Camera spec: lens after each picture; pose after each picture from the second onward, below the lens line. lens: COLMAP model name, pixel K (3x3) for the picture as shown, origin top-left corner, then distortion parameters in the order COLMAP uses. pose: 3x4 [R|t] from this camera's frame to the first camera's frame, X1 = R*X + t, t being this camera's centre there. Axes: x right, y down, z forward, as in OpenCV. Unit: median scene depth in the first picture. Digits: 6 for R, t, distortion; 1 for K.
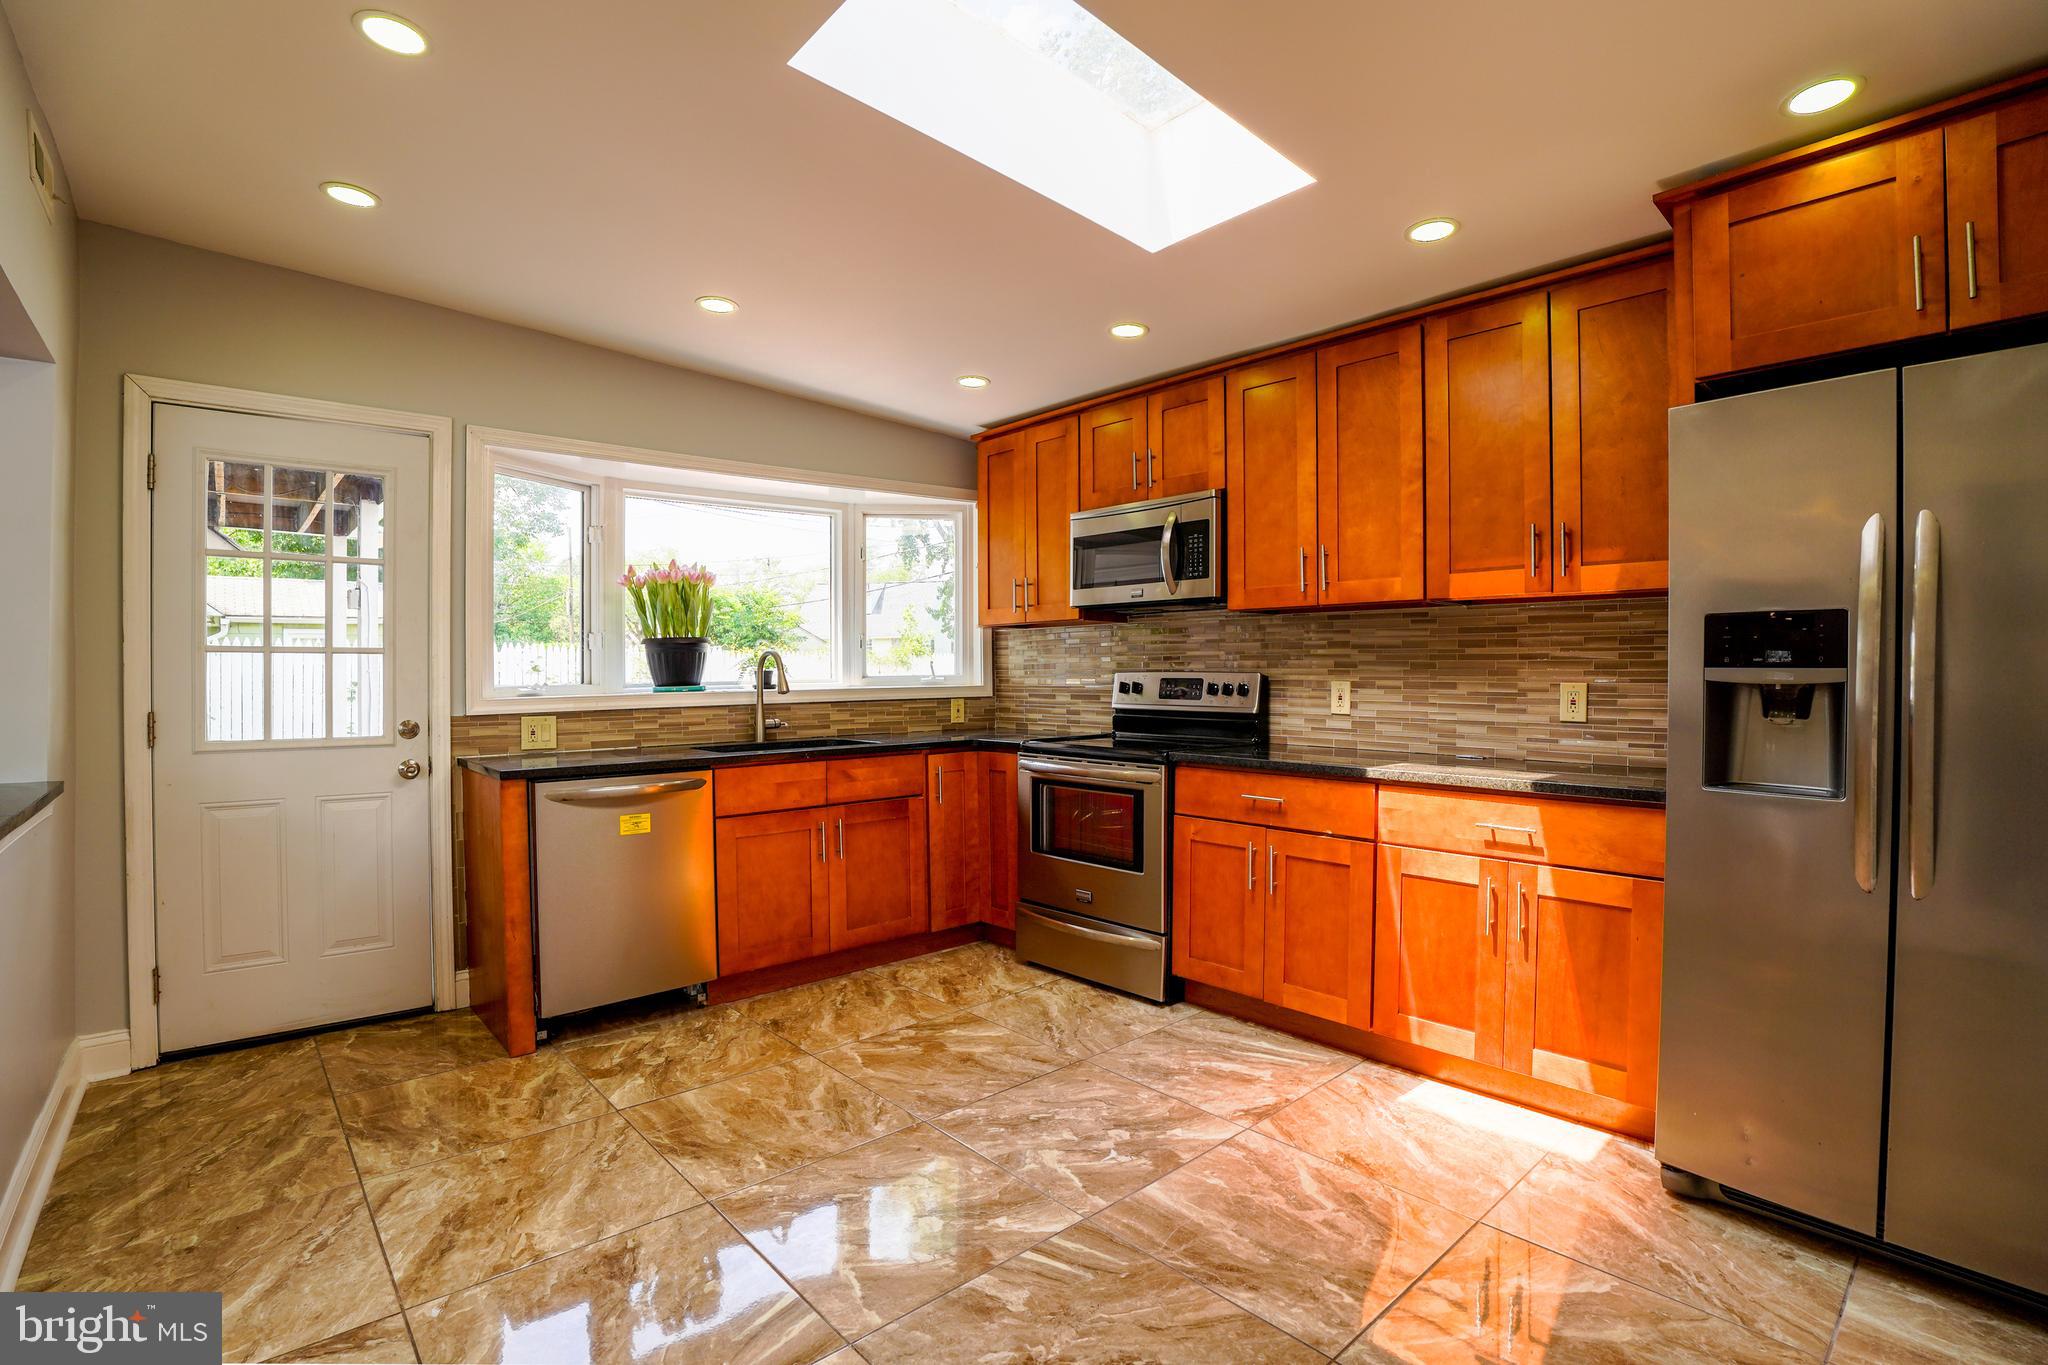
lens RADIAL K [[950.1, 0, 1021.2], [0, 950.1, 682.6], [0, 0, 1]] dist [-0.071476, 0.018415]
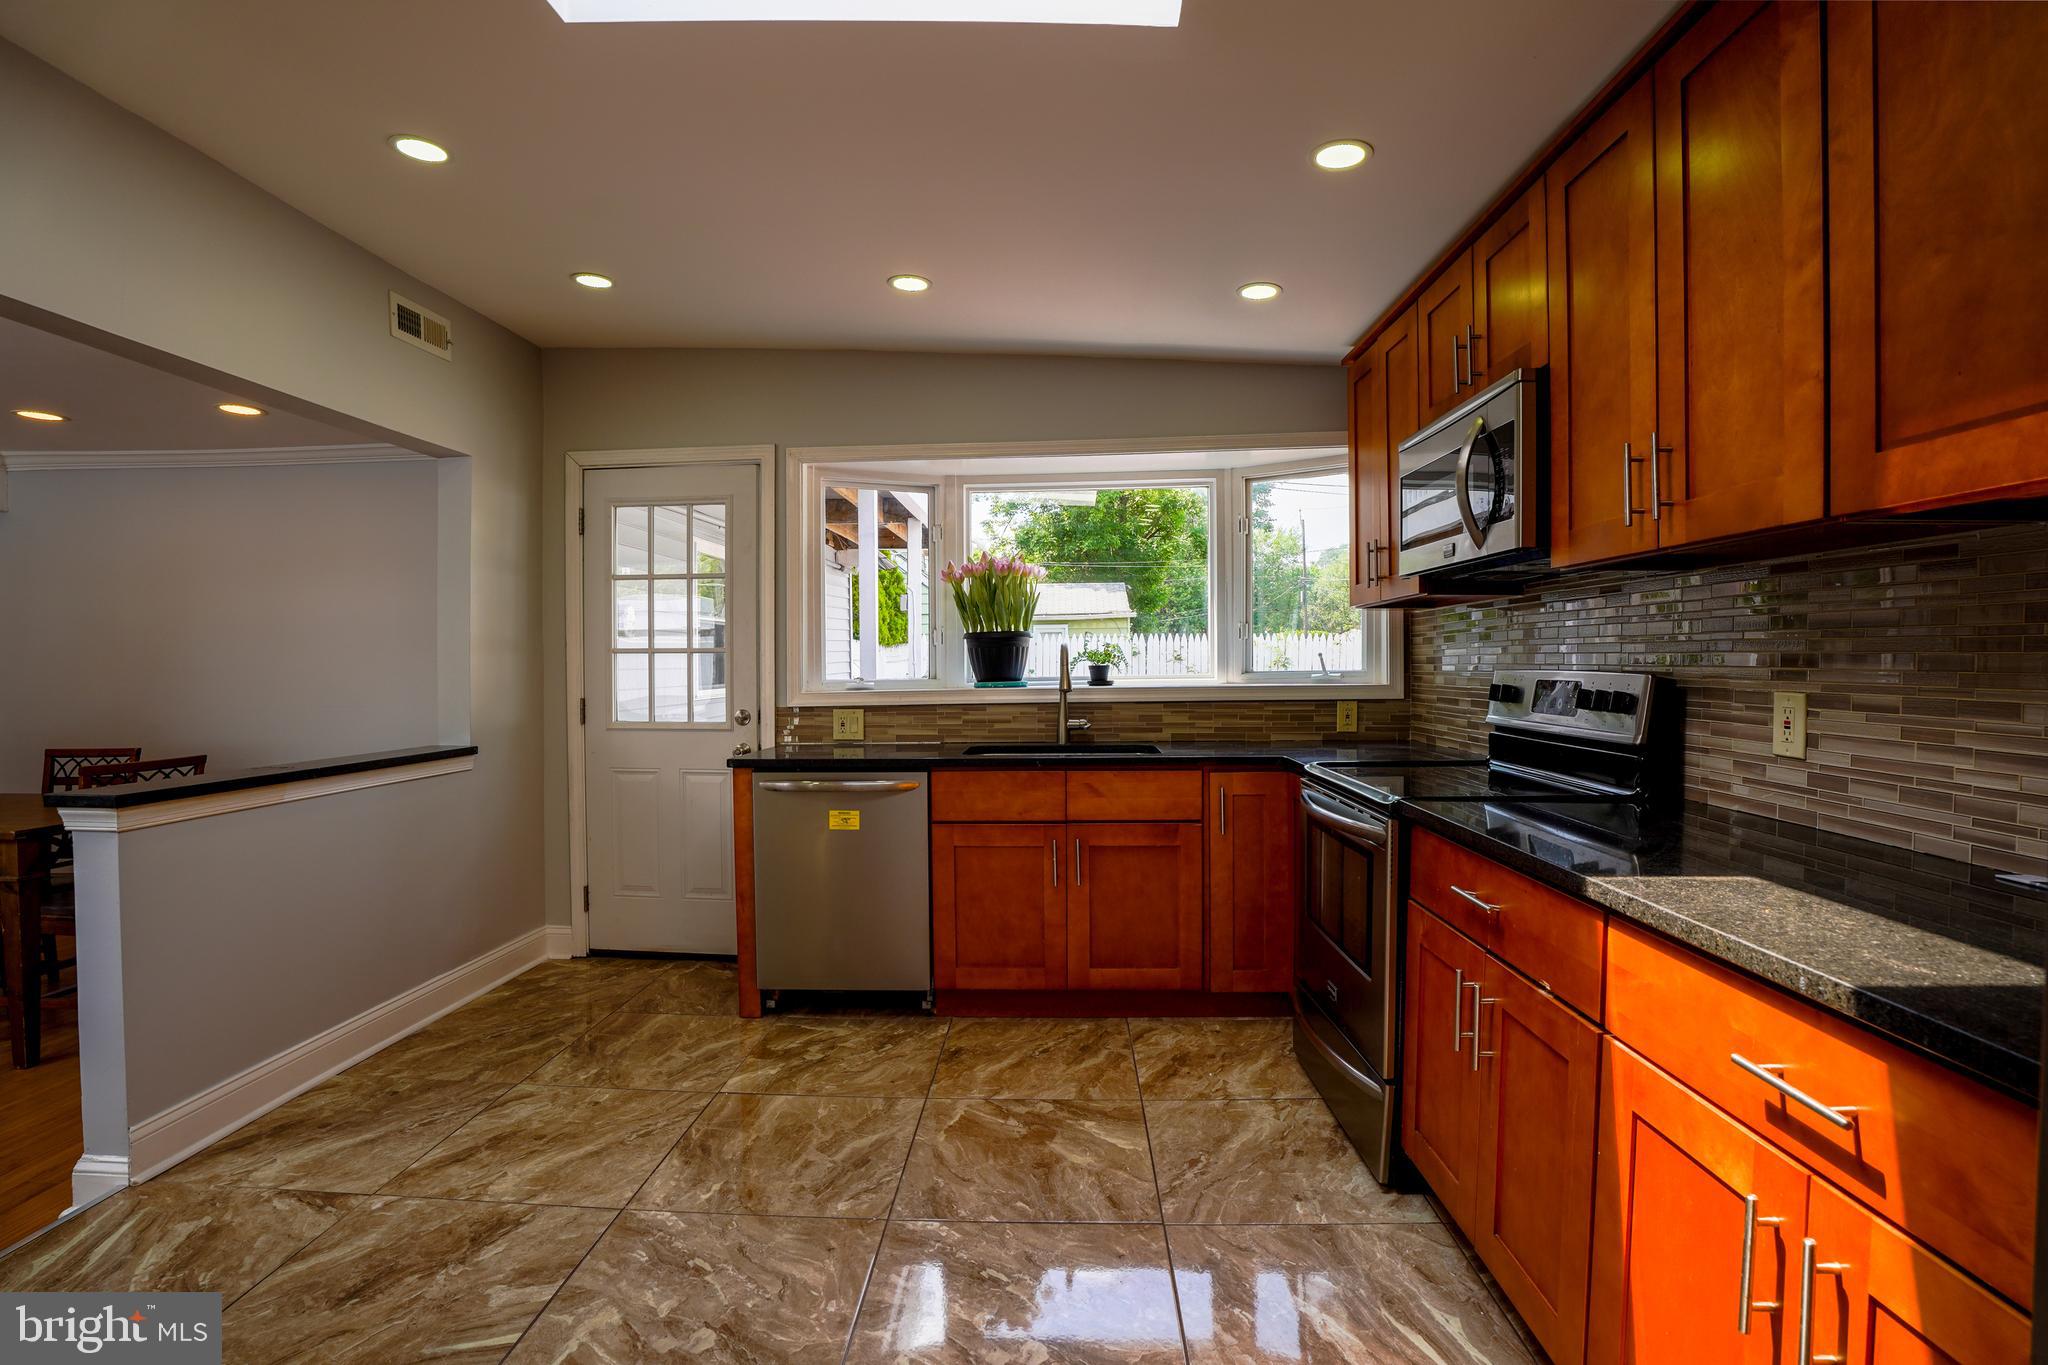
lens RADIAL K [[950.1, 0, 1022.1], [0, 950.1, 685.1], [0, 0, 1]] dist [-0.071476, 0.018415]
pose [[0.715738, 0.016342, -0.698178, 0.434914], [-0.004612, 0.999815, 0.018675, -0.014636], [0.698354, -0.010147, 0.715681, 0.399622]]
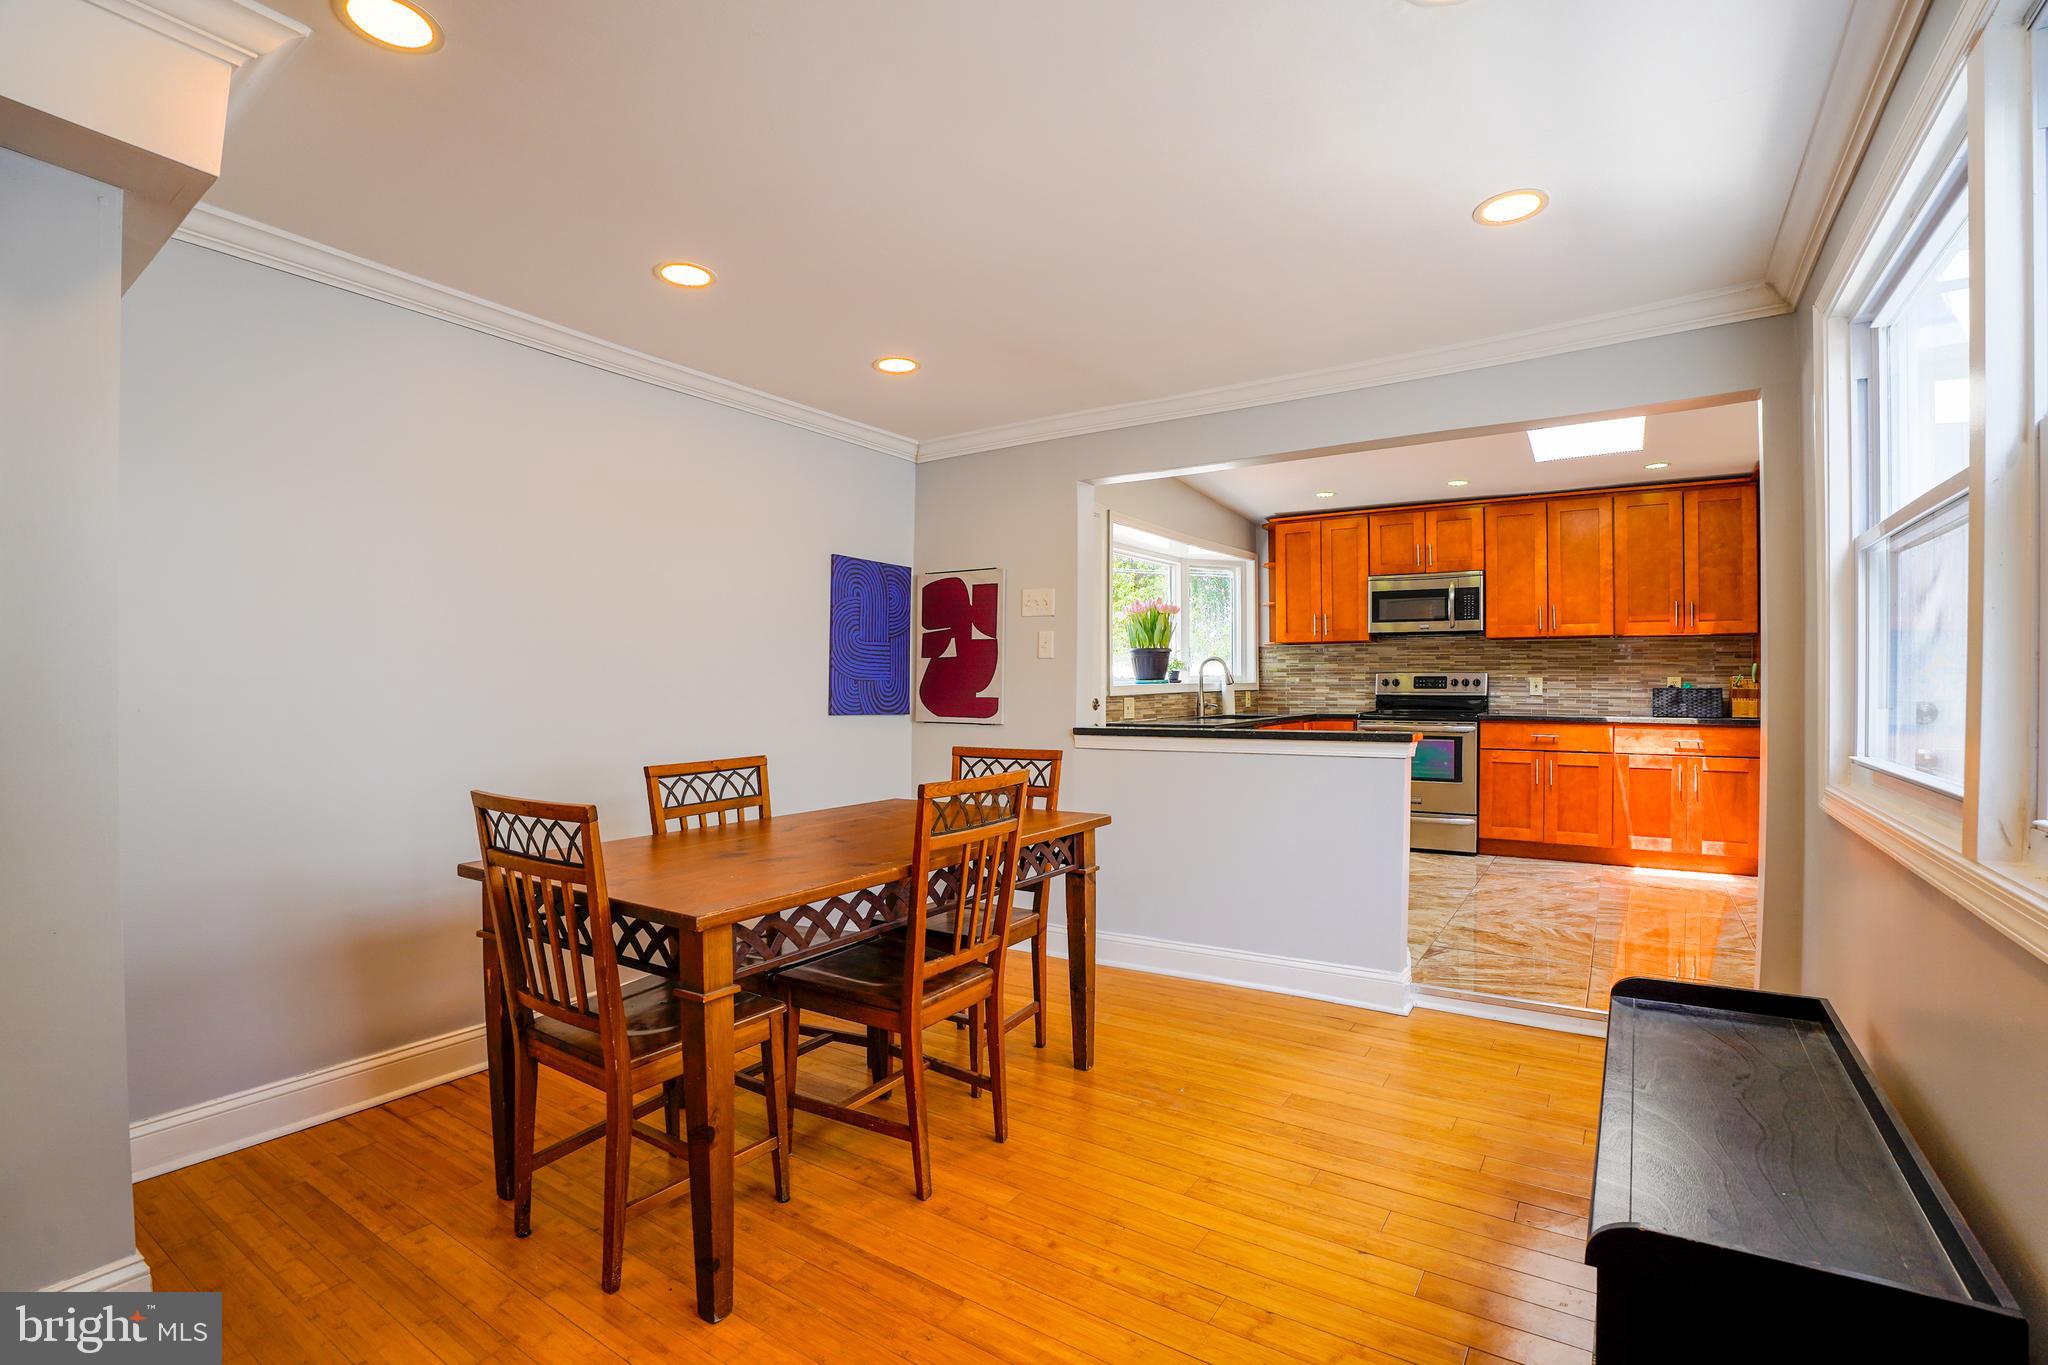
lens RADIAL K [[950.1, 0, 1015.9], [0, 950.1, 685.4], [0, 0, 1]] dist [-0.071476, 0.018415]
pose [[0.965334, 0.002242, 0.261007, -1.248537], [0.000863, 0.999930, -0.011780, 0.039000], [-0.261016, 0.011597, 0.965265, -0.540046]]
